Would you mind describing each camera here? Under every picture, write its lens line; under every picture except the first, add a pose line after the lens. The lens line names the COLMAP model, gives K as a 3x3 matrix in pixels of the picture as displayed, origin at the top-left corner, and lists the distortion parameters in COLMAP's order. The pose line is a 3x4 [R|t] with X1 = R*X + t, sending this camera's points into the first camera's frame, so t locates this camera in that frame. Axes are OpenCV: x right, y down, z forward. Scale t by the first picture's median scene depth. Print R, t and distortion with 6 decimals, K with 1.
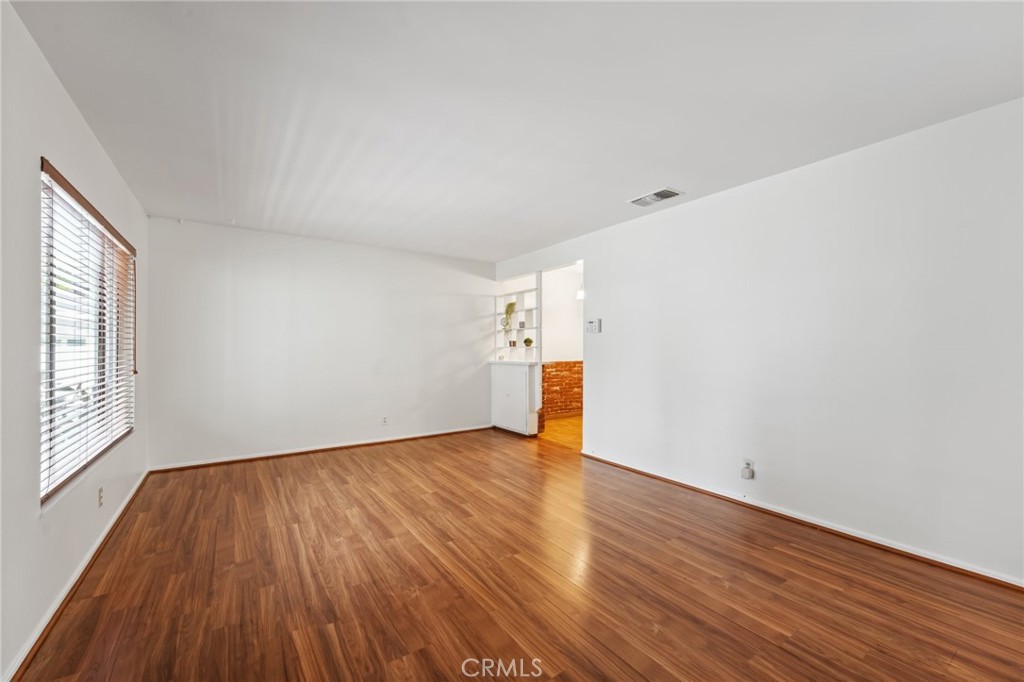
lens RADIAL K [[407.1, 0, 504.3], [0, 407.1, 344.8], [0, 0, 1]] dist [0.000678, -0.000254]
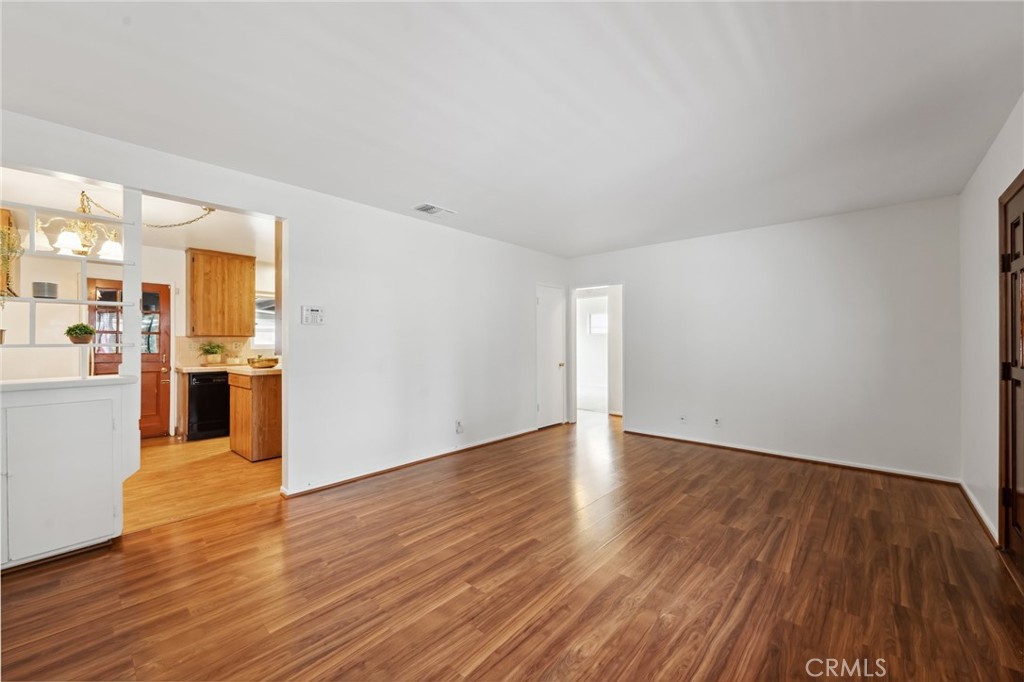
lens RADIAL K [[407.1, 0, 504.3], [0, 407.1, 344.8], [0, 0, 1]] dist [0.000678, -0.000254]
pose [[-0.242342, -0.006155, 0.970171, -1.041607], [-0.001121, 0.999981, 0.006064, 0.006961], [-0.970190, 0.000382, -0.242344, 1.479138]]
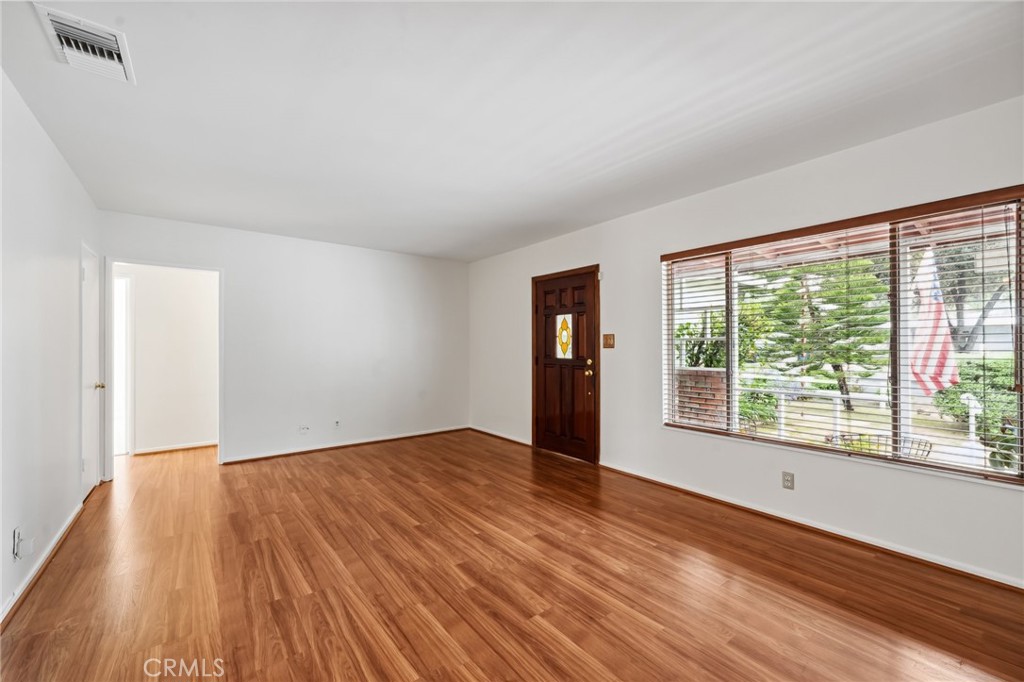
lens RADIAL K [[402.7, 0, 507.9], [0, 402.7, 346.9], [0, 0, 1]] dist [-0.001930, -0.000106]
pose [[-0.997602, 0.001249, -0.069198, -0.142257], [0.001388, 0.999997, -0.001953, 0.005794], [0.069195, -0.002045, -0.997601, 2.070000]]
